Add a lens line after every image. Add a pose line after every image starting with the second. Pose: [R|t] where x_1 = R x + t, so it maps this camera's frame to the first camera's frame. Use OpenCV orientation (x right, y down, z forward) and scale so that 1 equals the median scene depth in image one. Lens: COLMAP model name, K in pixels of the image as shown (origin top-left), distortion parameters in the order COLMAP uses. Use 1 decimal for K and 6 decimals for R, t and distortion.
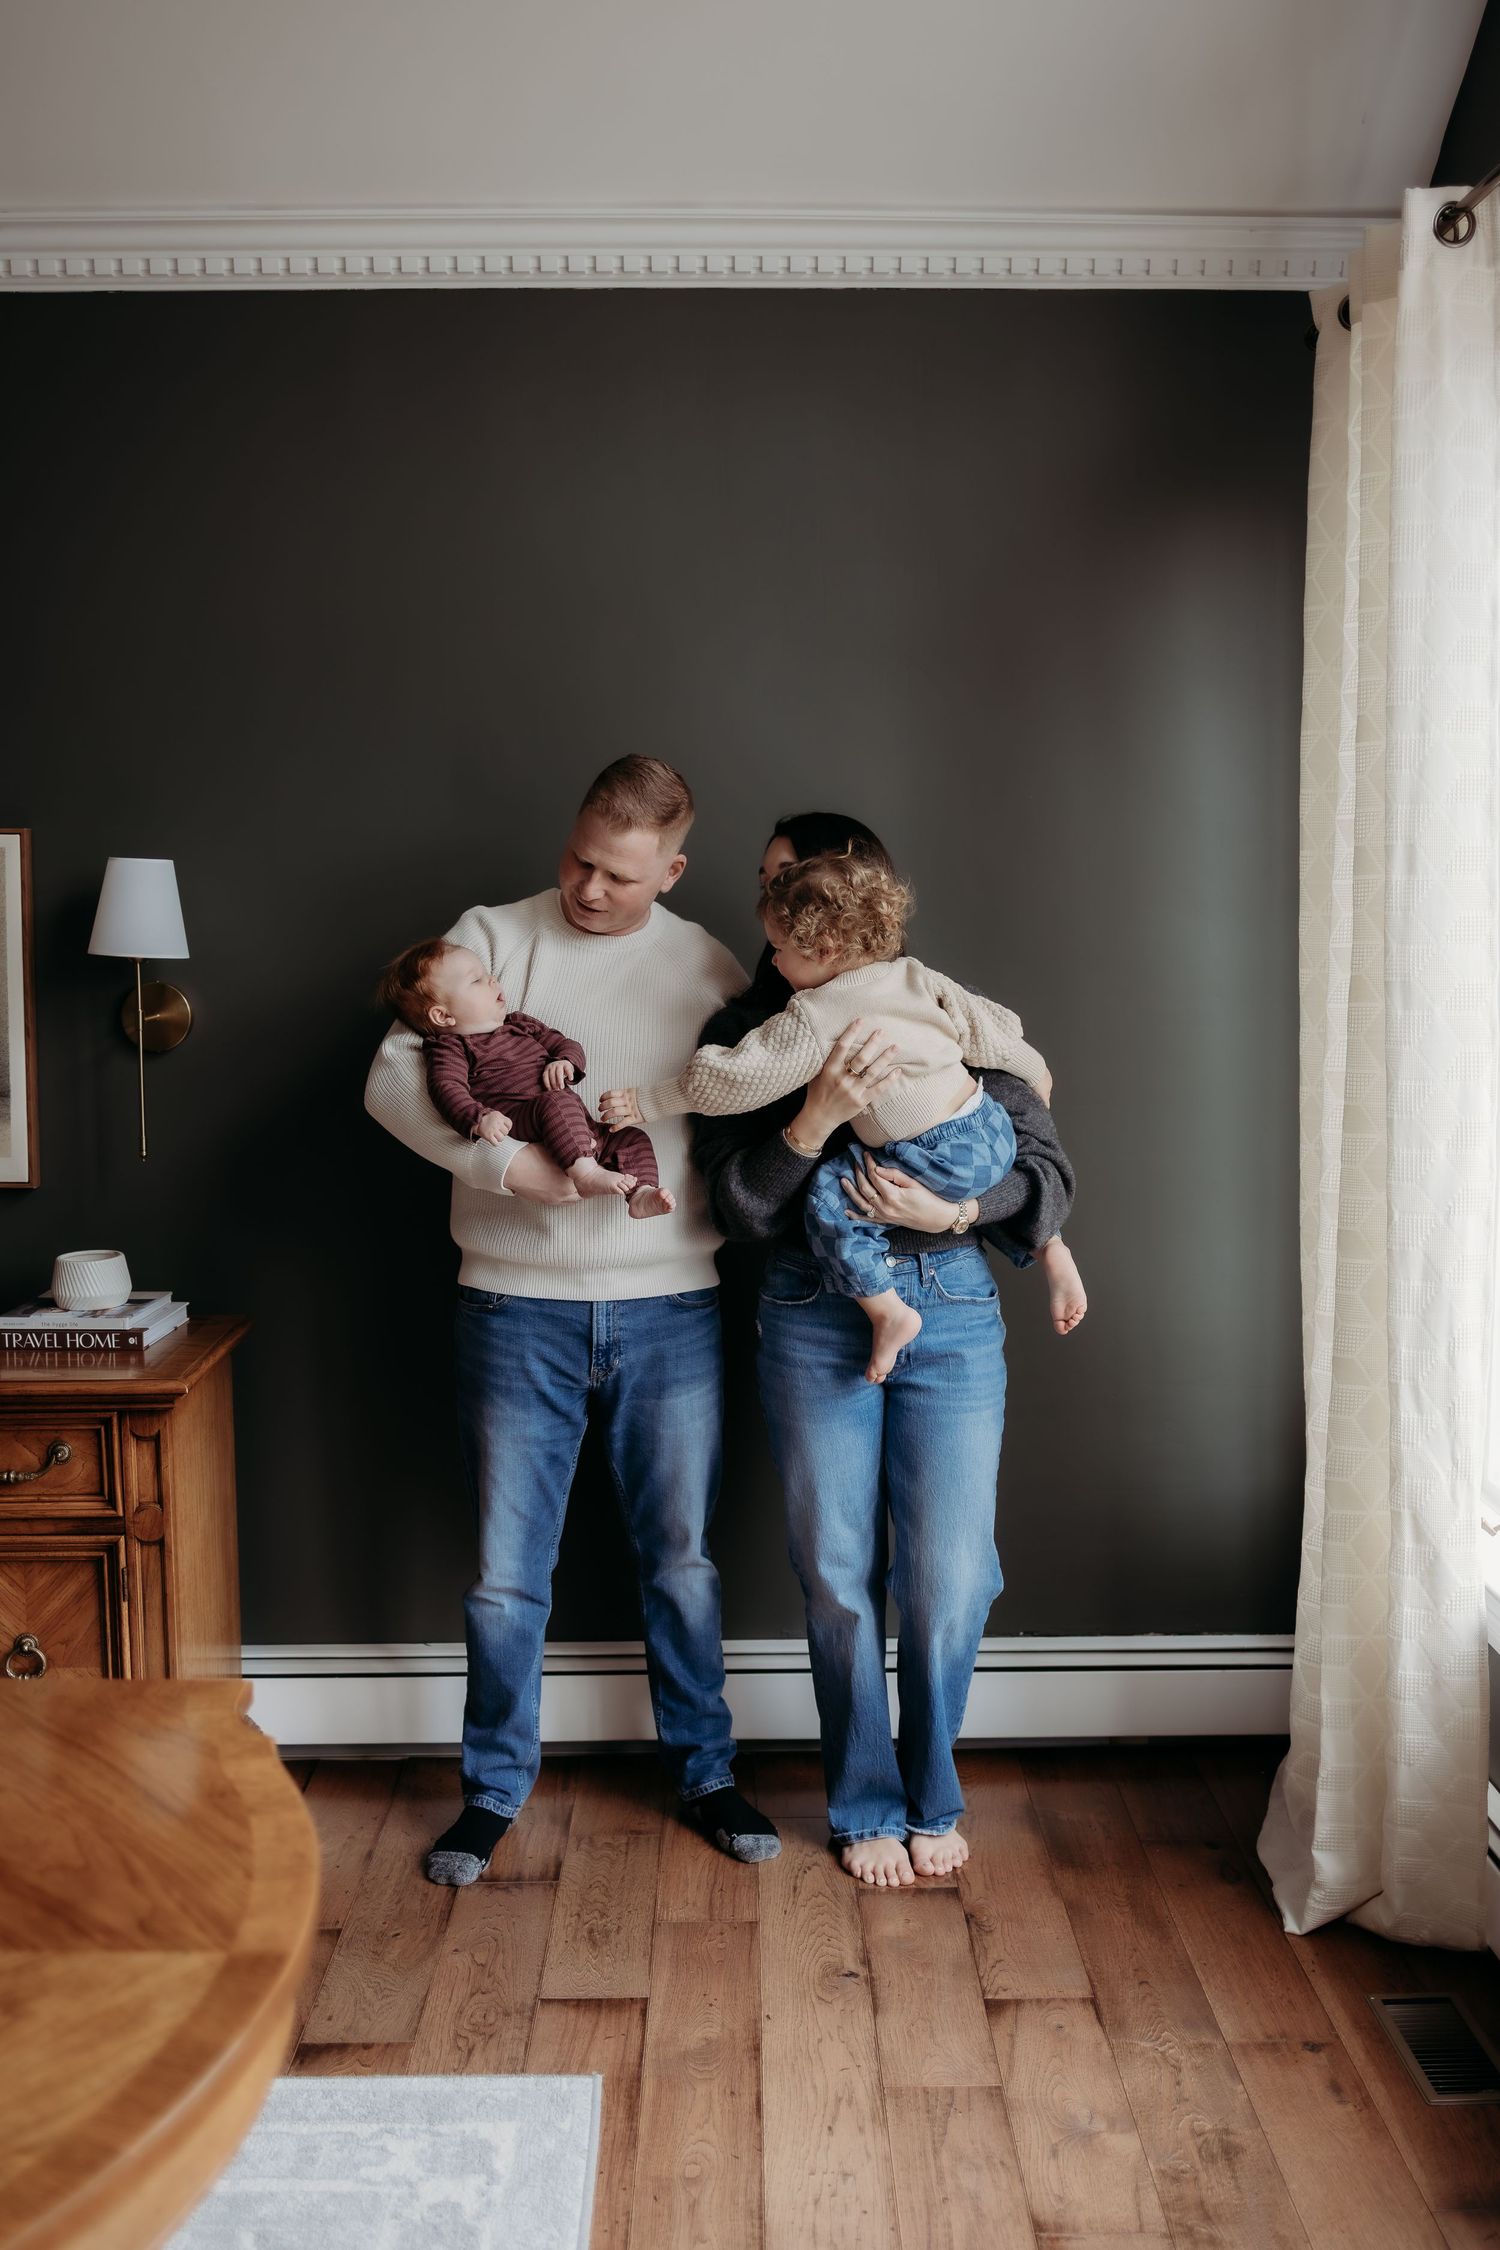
lens RADIAL K [[2274.3, 0, 750.0], [0, 2274.3, 1125.0], [0, 0, 1]] dist [0.007471, 0.046250]
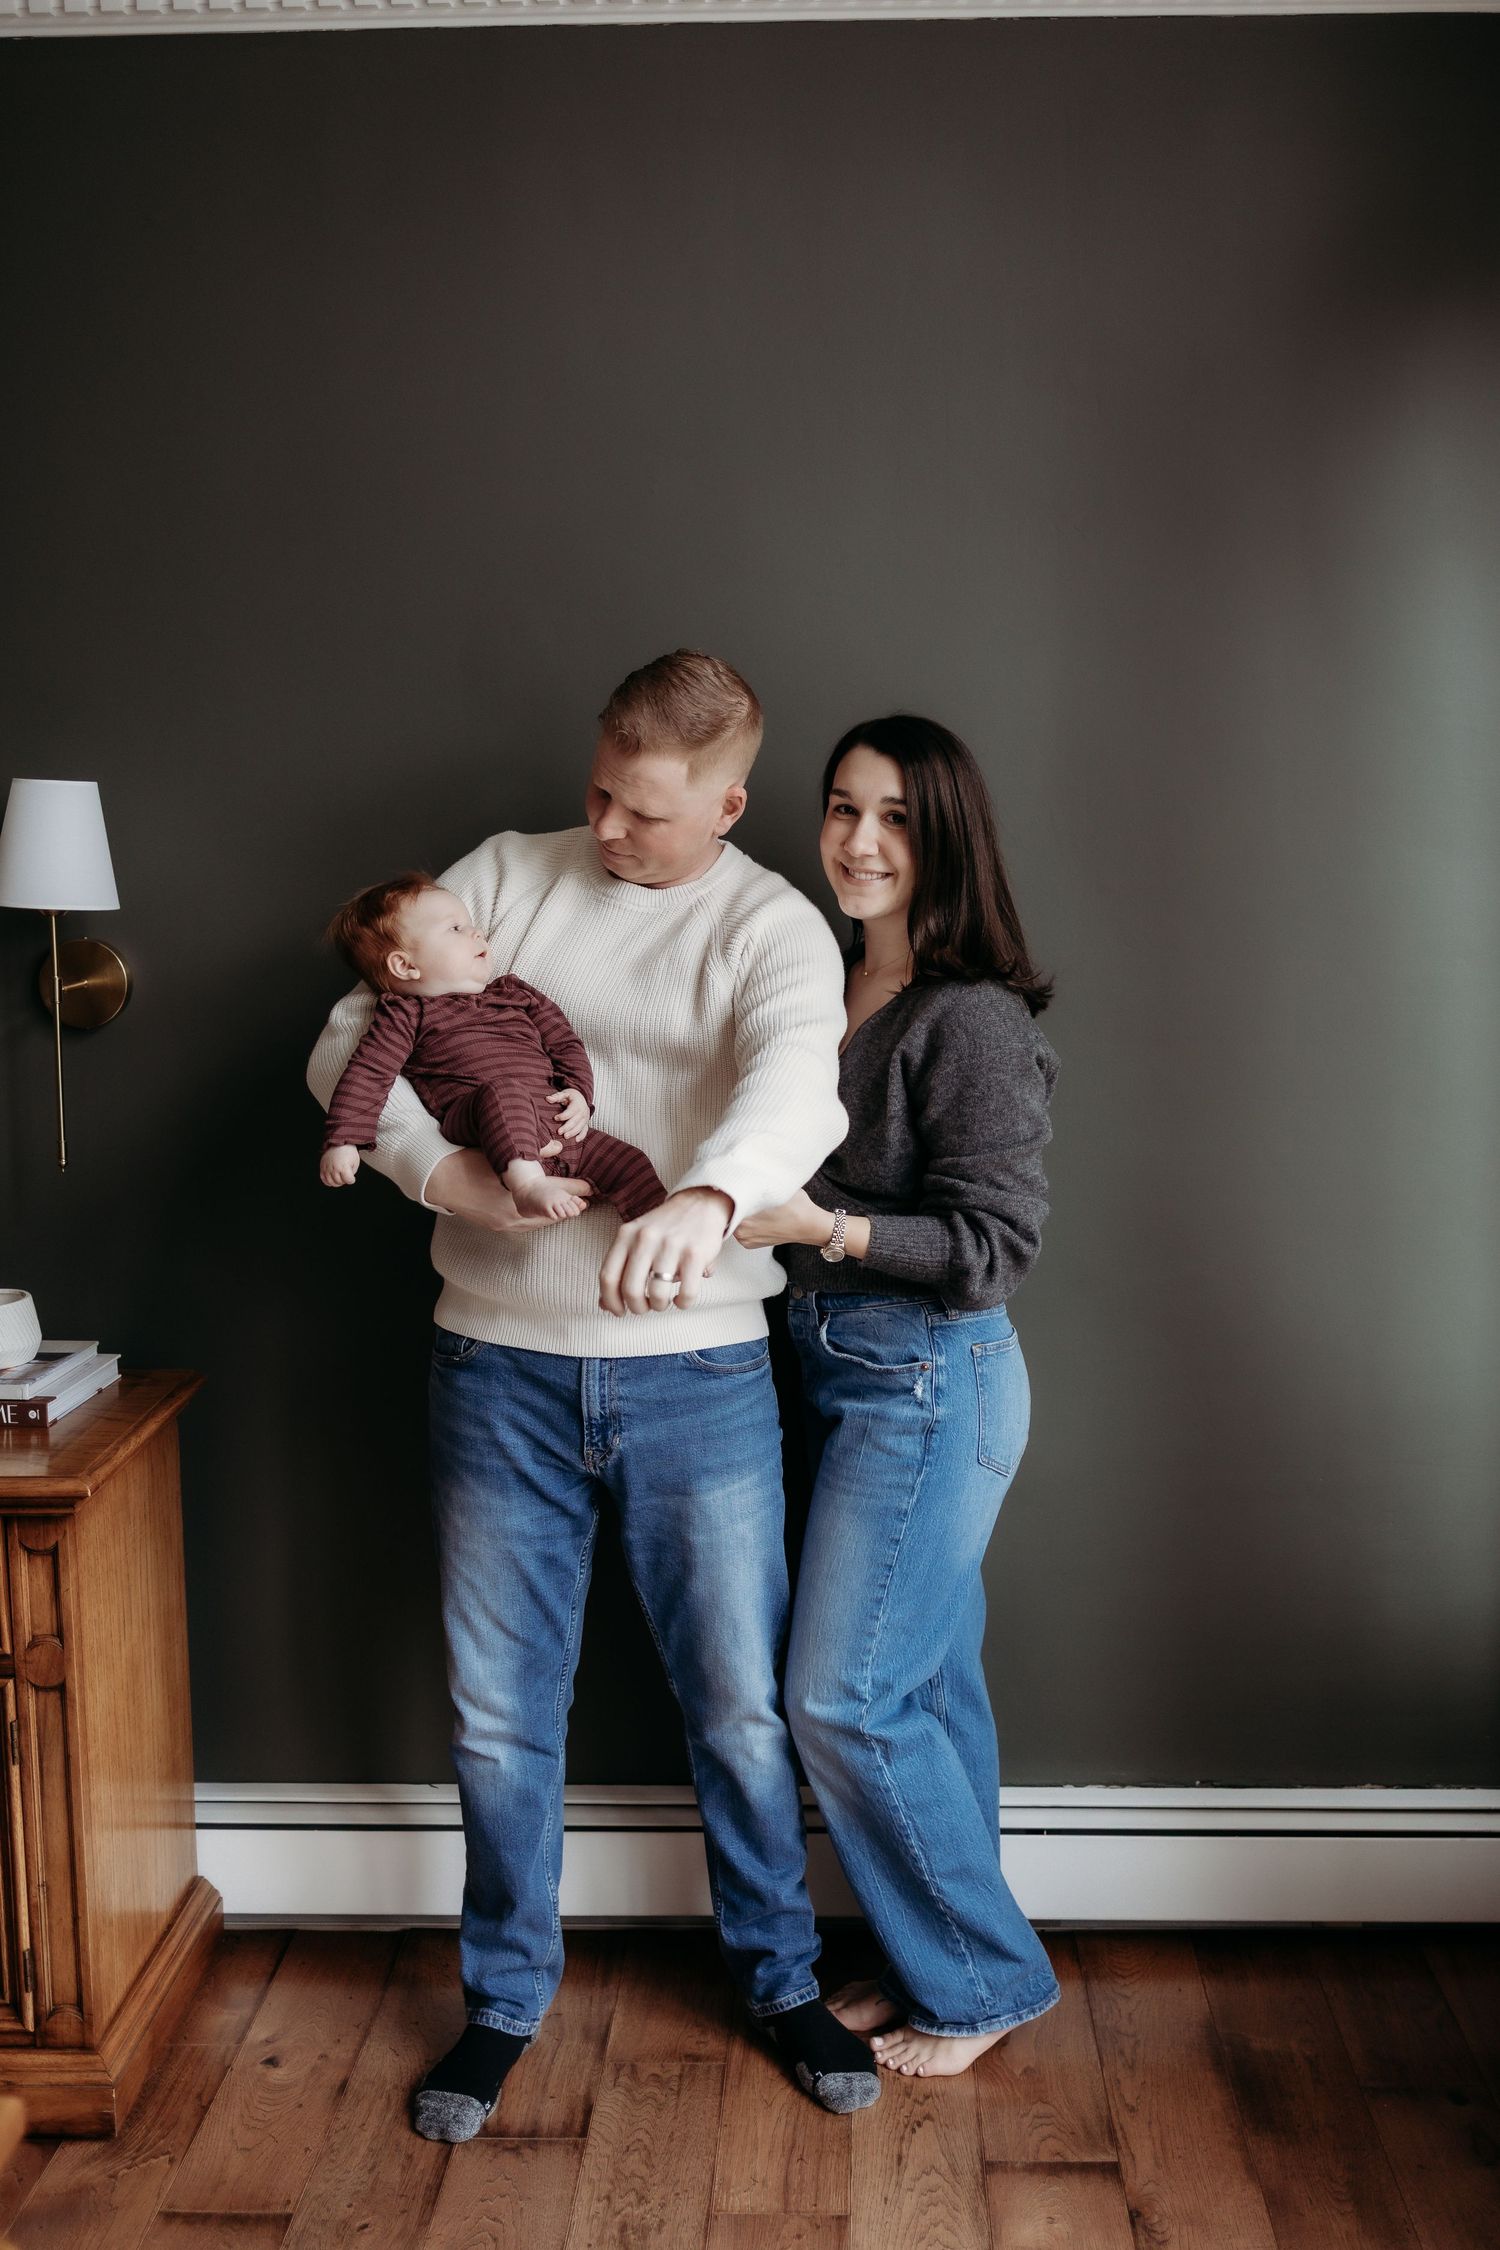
lens RADIAL K [[2349.9, 0, 779.6], [0, 2349.9, 1085.1], [0, 0, 1]] dist [0.010999, 0.016538]
pose [[0.999172, 0.004088, -0.040476, 0.010122], [-0.003340, 0.999823, 0.018510, -0.031245], [0.040544, -0.018360, 0.999009, 0.225613]]
